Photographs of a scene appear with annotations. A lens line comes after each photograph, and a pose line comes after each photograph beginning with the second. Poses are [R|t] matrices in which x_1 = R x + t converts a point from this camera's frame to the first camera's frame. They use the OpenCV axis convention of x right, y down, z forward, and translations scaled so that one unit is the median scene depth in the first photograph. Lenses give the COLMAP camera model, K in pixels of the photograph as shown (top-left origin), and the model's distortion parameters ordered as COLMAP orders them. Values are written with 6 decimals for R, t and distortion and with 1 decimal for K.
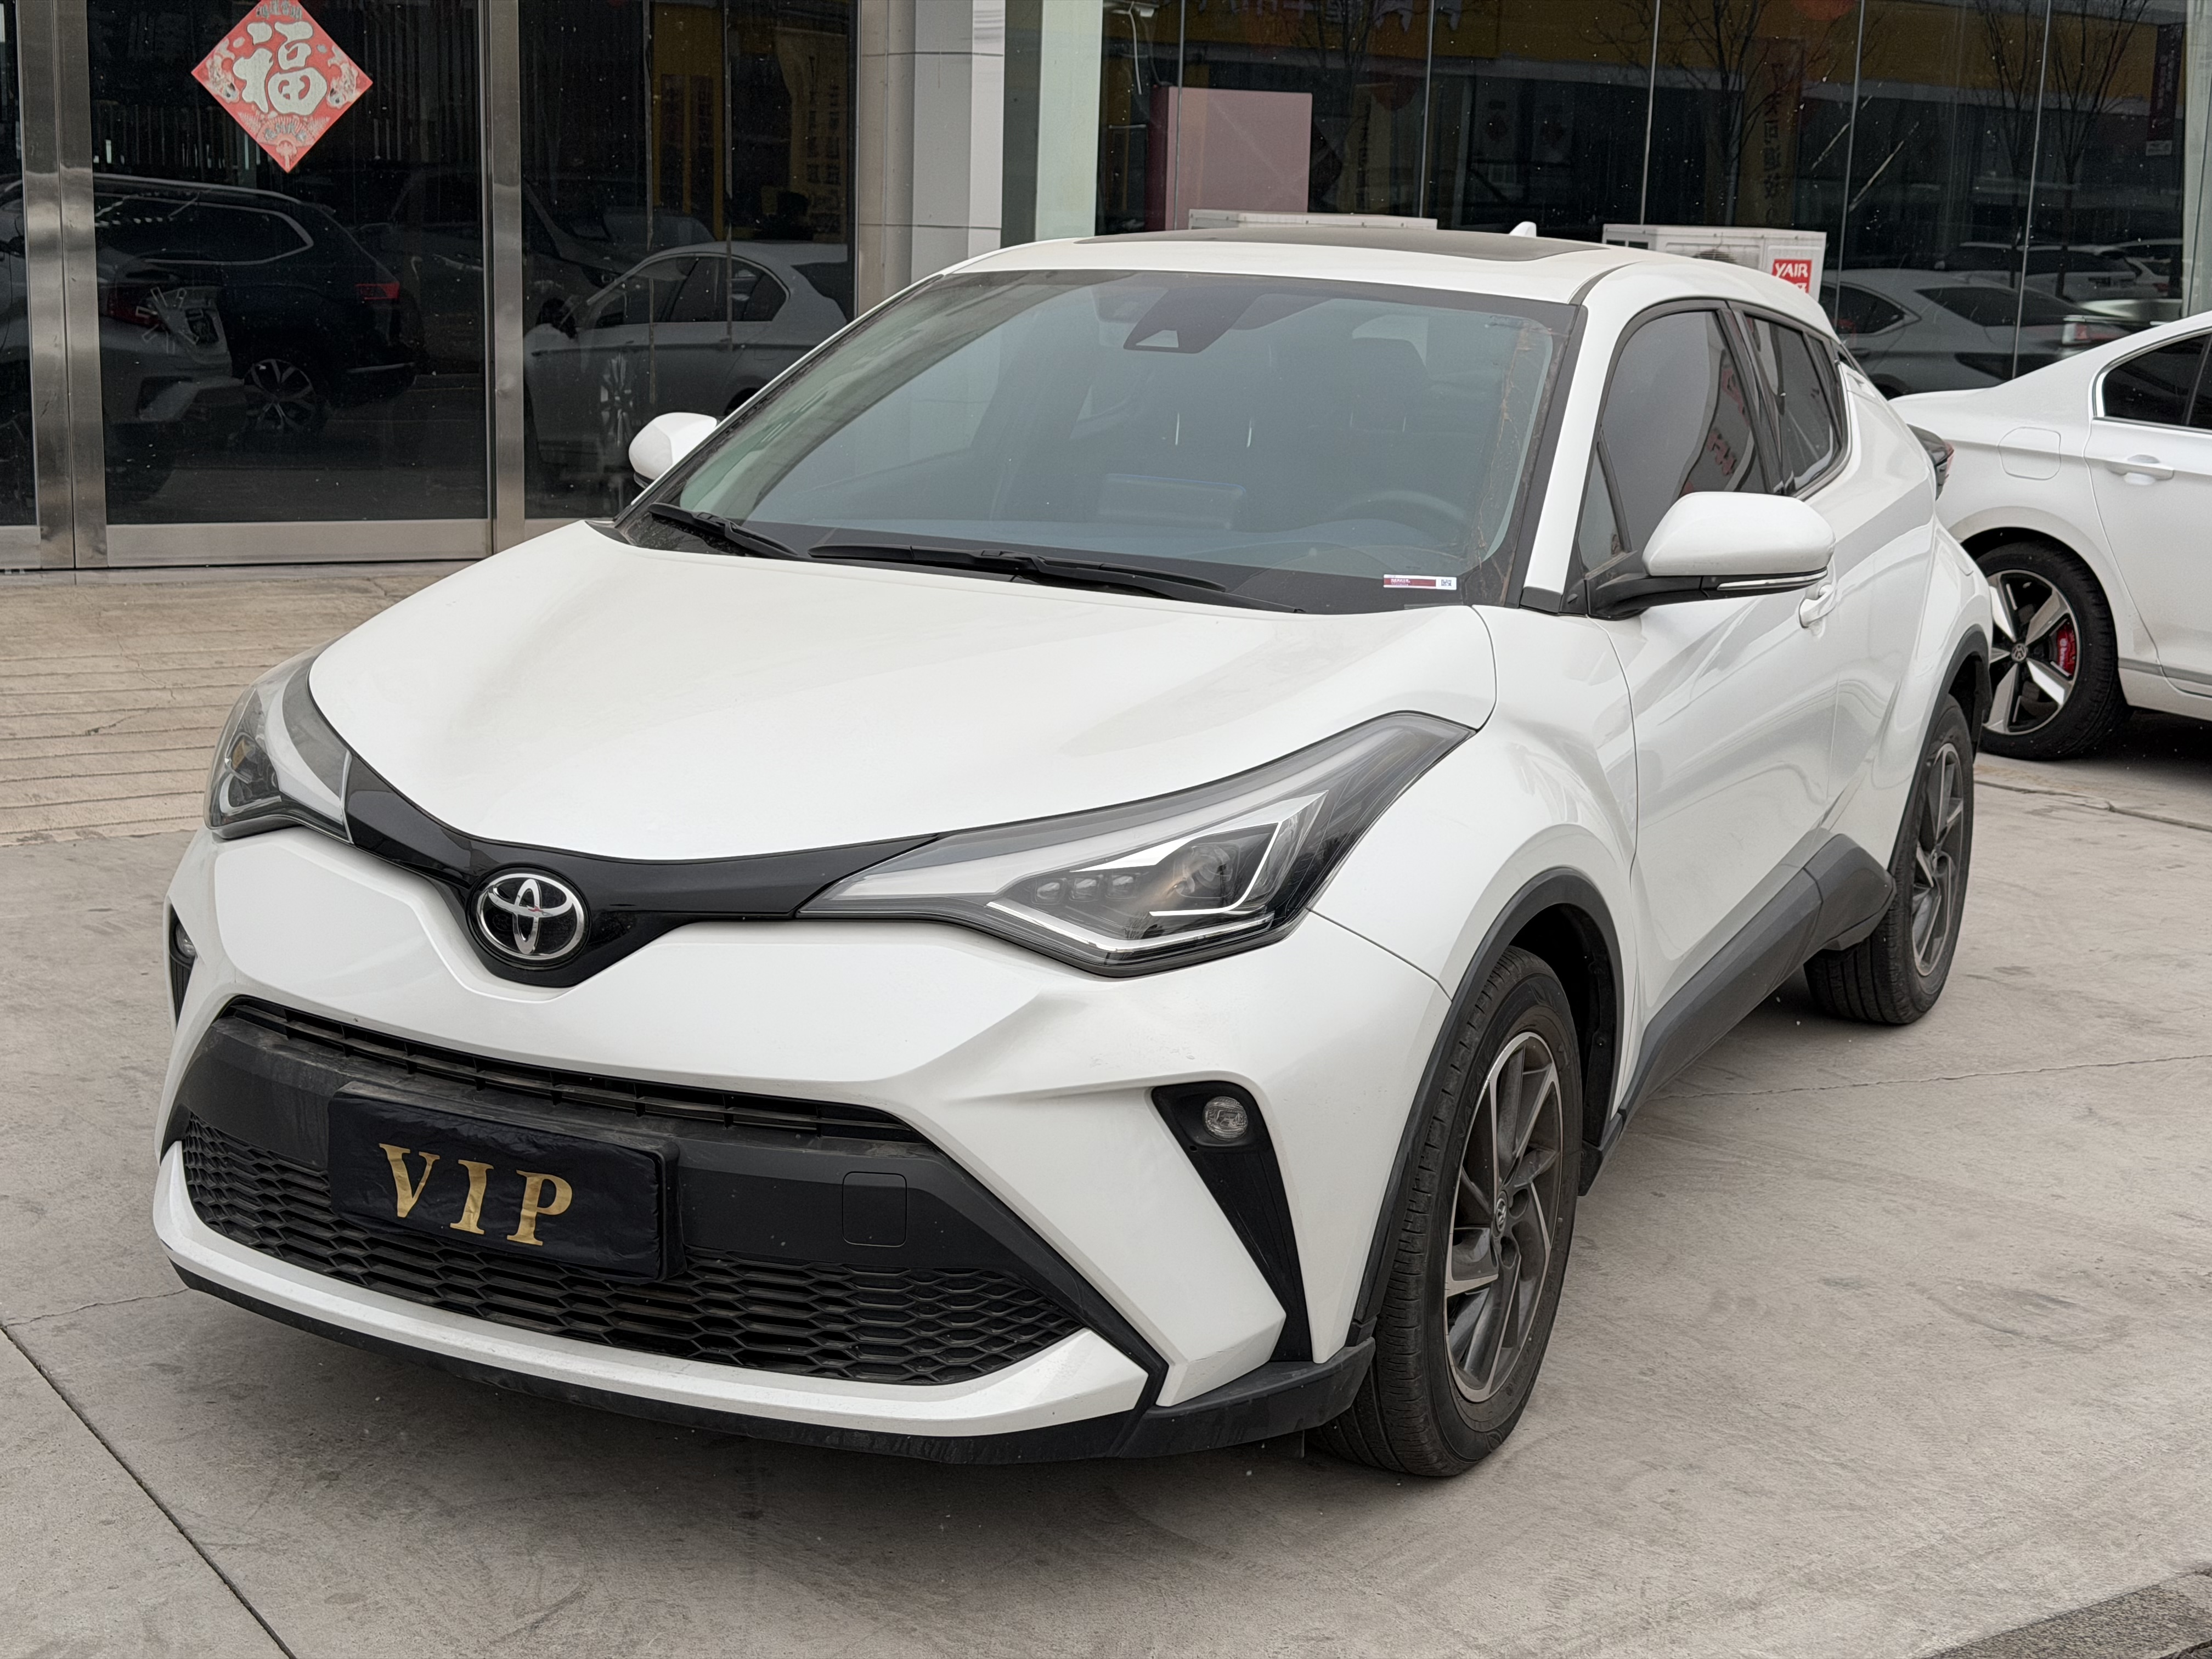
lens RADIAL K [[3088.7, 0, 1106.0], [0, 3088.7, 829.5], [0, 0, 1]] dist [0.128201, -0.083380]
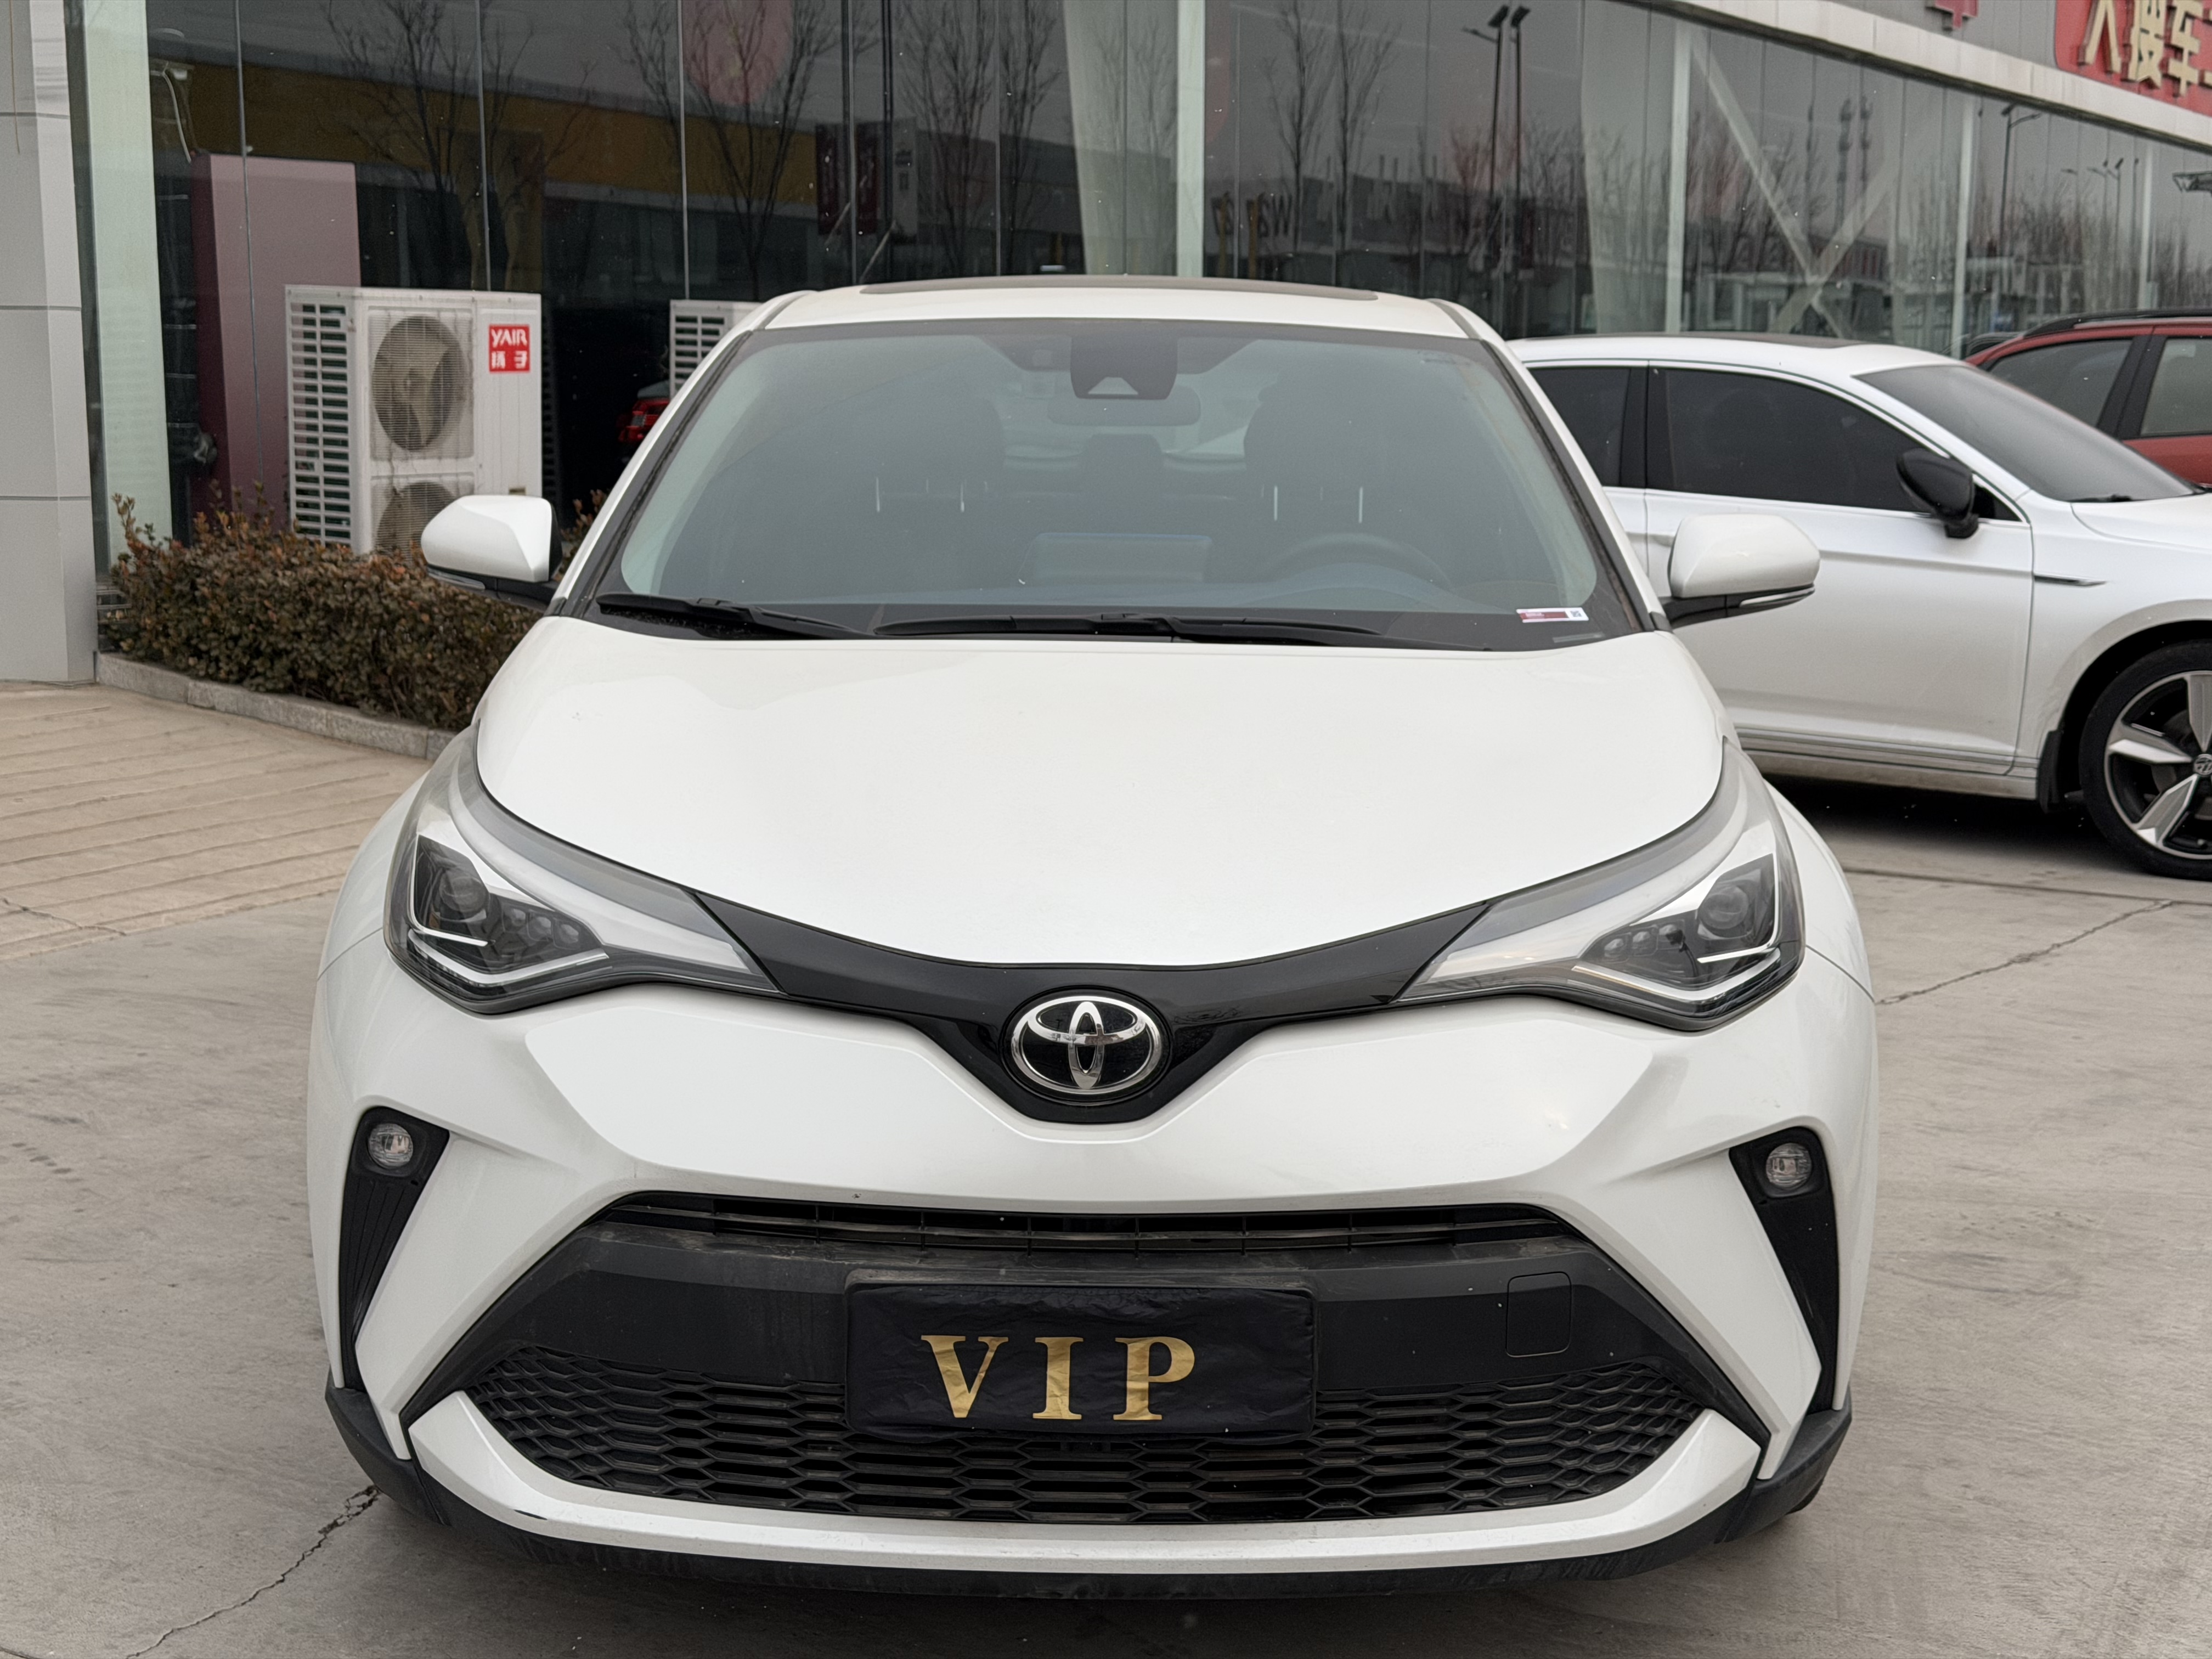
lens RADIAL K [[3088.7, 0, 1106.0], [0, 3088.7, 829.5], [0, 0, 1]] dist [0.128201, -0.083380]
pose [[0.901683, -0.093924, 0.422073, -0.539533], [0.106127, 0.994338, -0.005453, -0.026625], [-0.419171, 0.049710, 0.906546, 0.210085]]
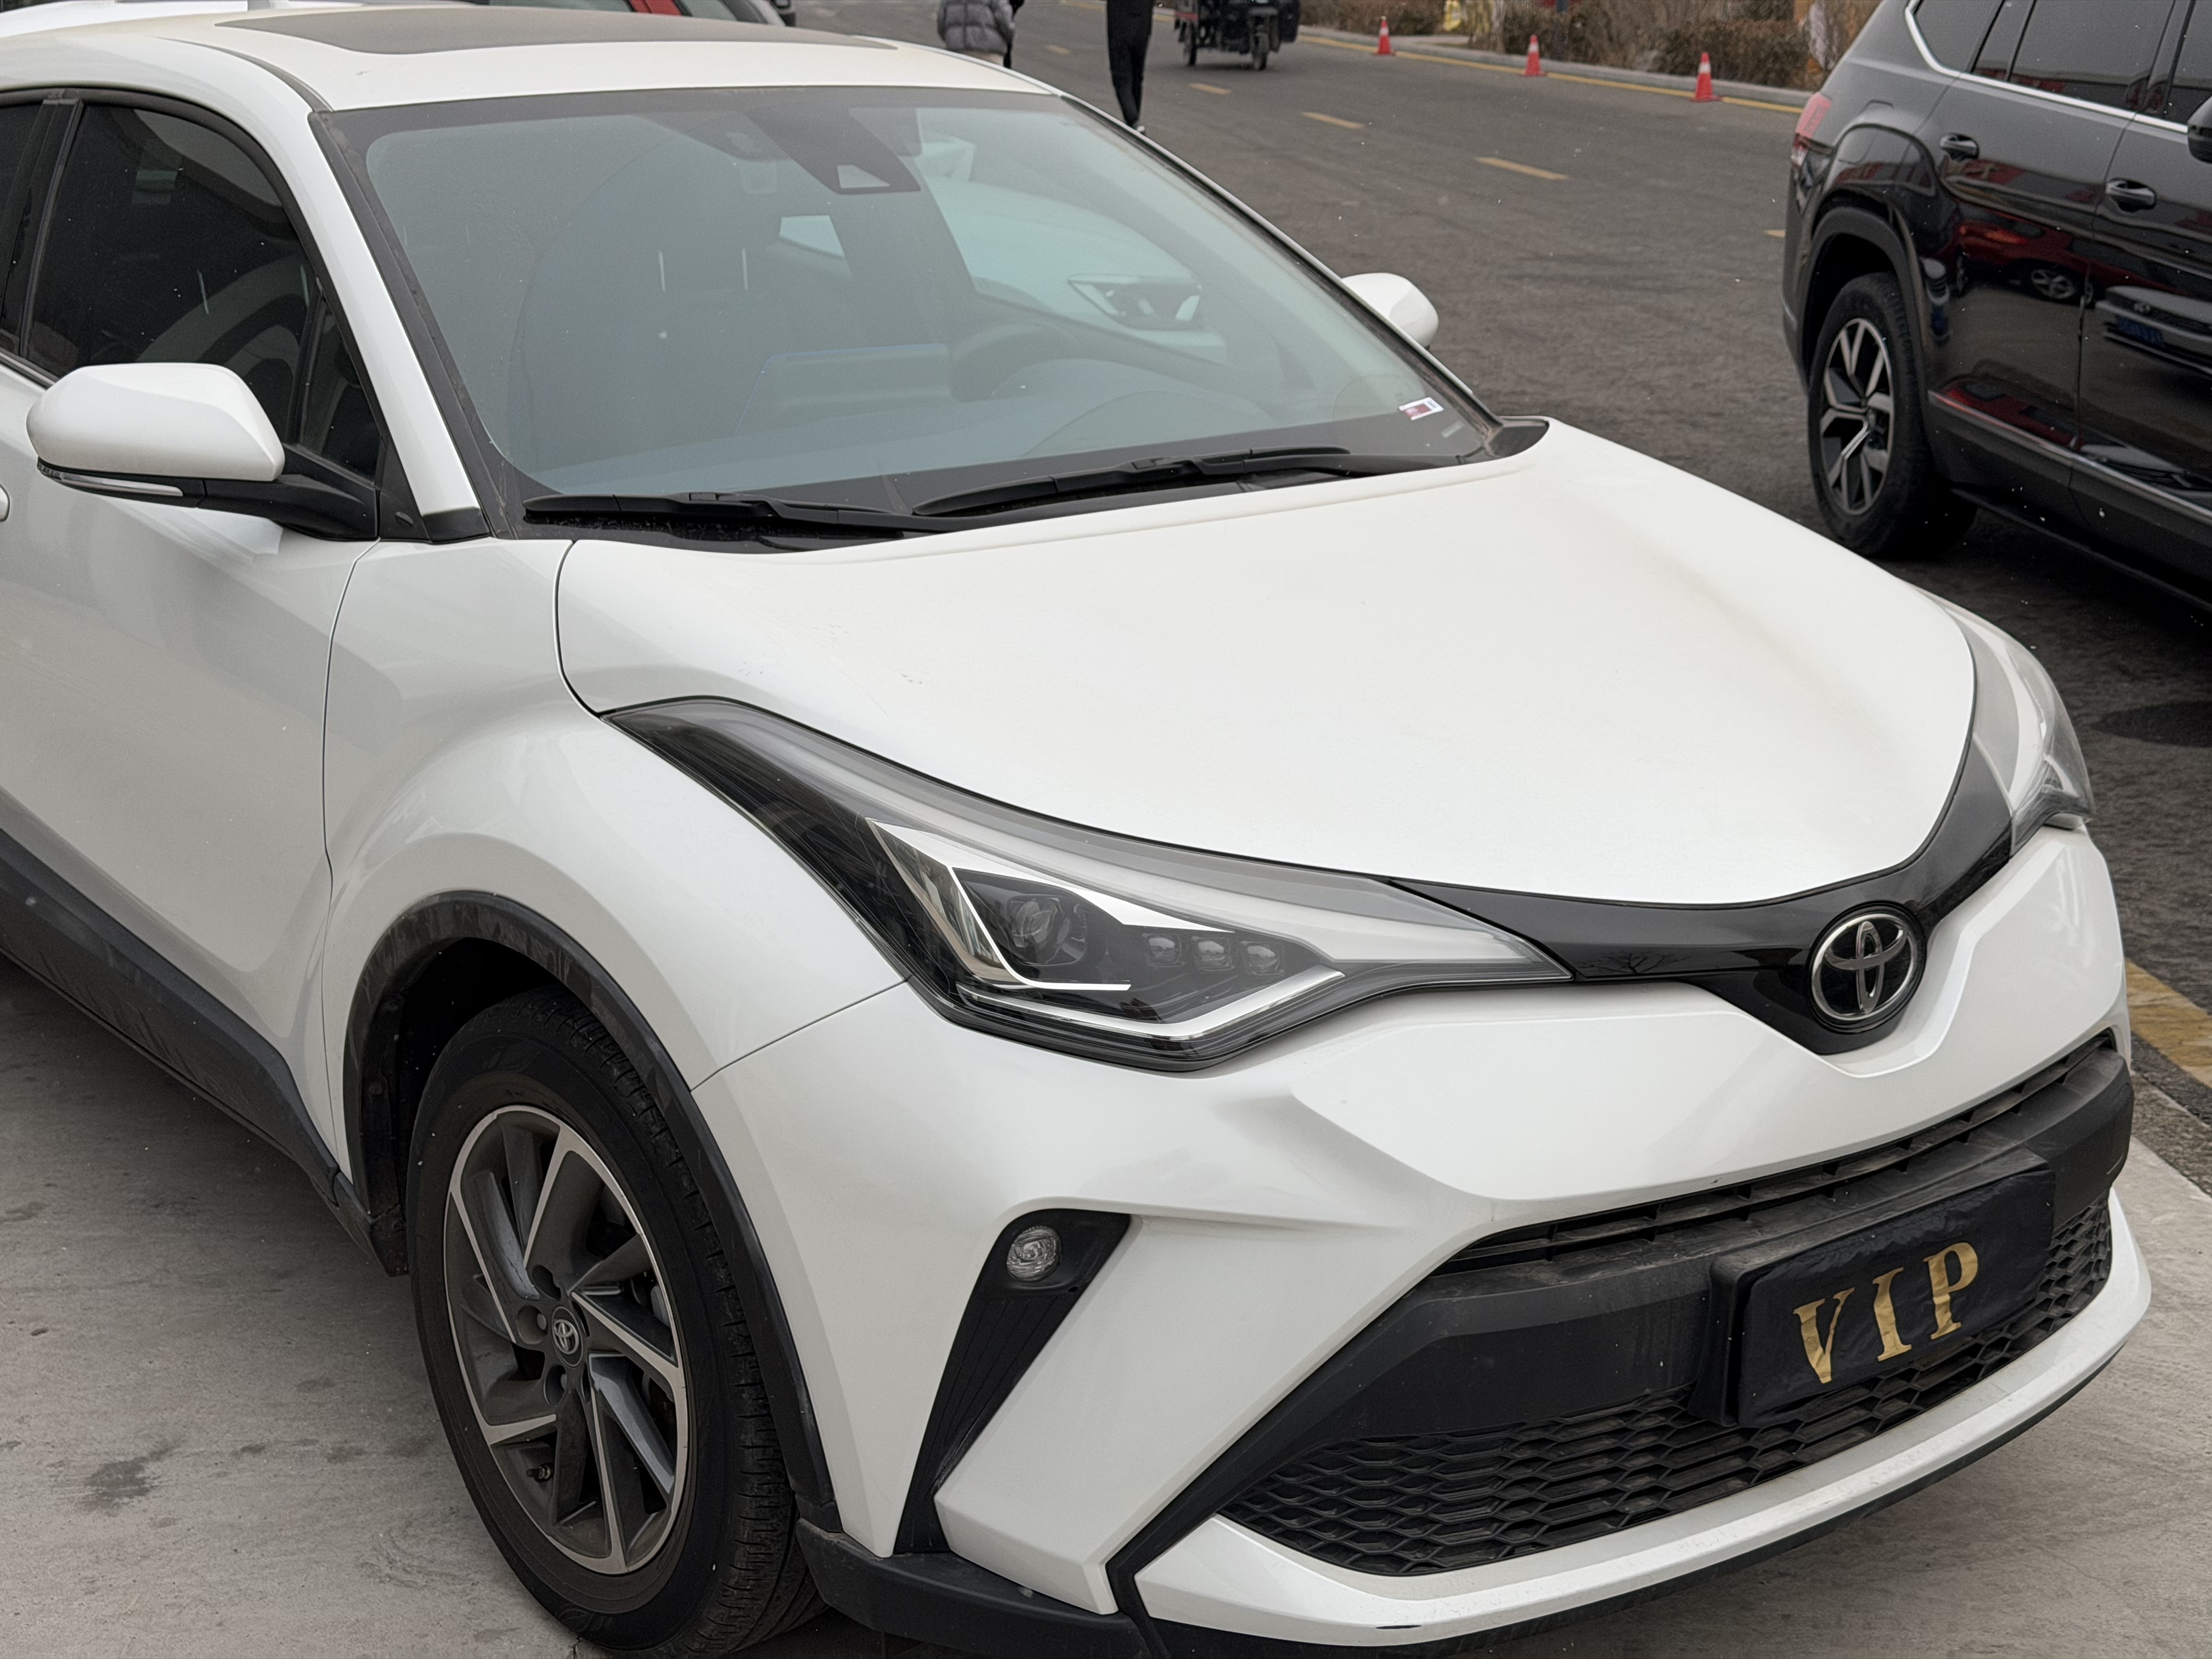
lens RADIAL K [[3088.7, 0, 1106.0], [0, 3088.7, 829.5], [0, 0, 1]] dist [0.128201, -0.083380]
pose [[0.428505, -0.280824, 0.858790, -0.962954], [0.185555, 0.957566, 0.220538, -0.223994], [-0.884281, 0.064851, 0.462430, 0.794445]]
